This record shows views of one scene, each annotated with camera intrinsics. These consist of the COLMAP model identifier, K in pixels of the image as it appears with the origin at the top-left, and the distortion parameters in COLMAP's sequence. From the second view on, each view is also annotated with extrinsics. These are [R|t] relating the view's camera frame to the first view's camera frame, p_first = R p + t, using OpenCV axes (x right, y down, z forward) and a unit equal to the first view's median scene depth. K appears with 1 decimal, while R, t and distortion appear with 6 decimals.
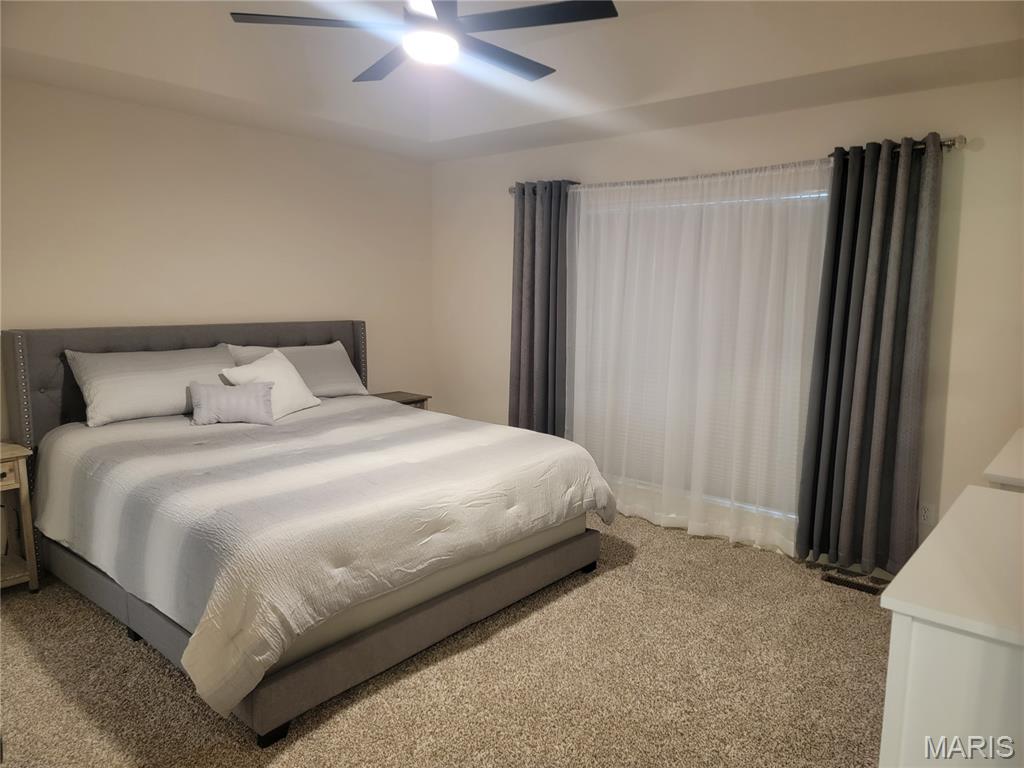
lens RADIAL K [[701.8, 0, 511.0], [0, 701.8, 384.8], [0, 0, 1]] dist [0.076164, -0.059691]
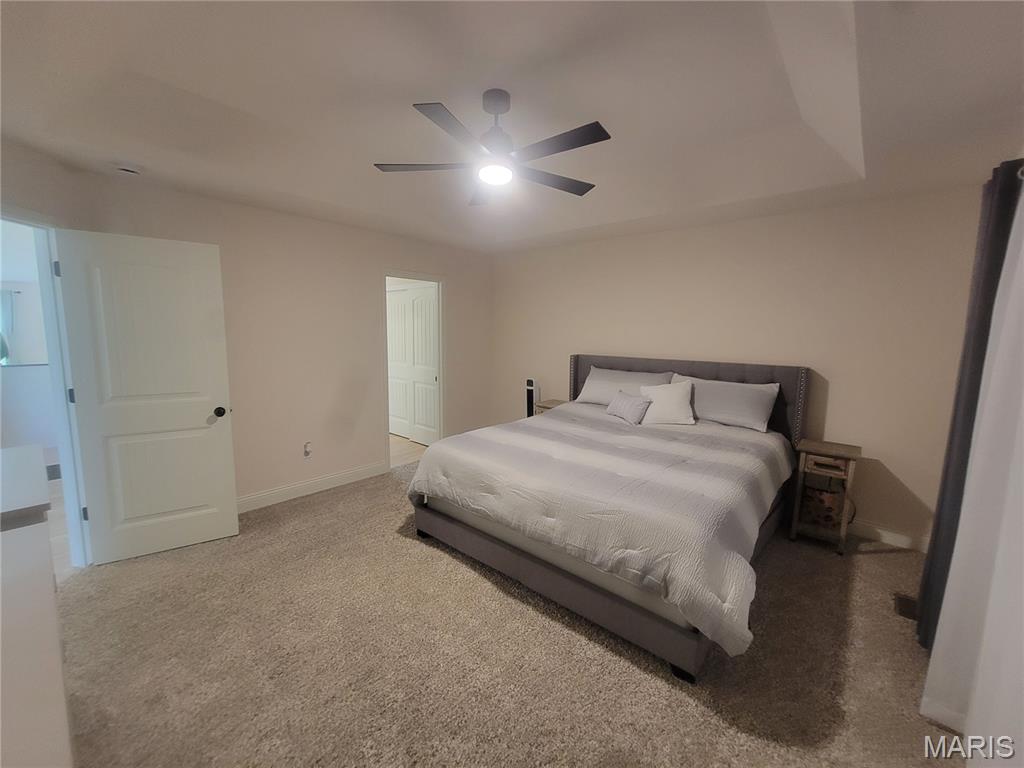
lens RADIAL K [[413.3, 0, 509.5], [0, 413.3, 384.6], [0, 0, 1]] dist [-0.001619, -0.000096]
pose [[-0.024334, 0.111914, -0.993420, 0.655074], [-0.149020, 0.982206, 0.114301, -0.109436], [0.988535, 0.150821, -0.007223, 0.902395]]
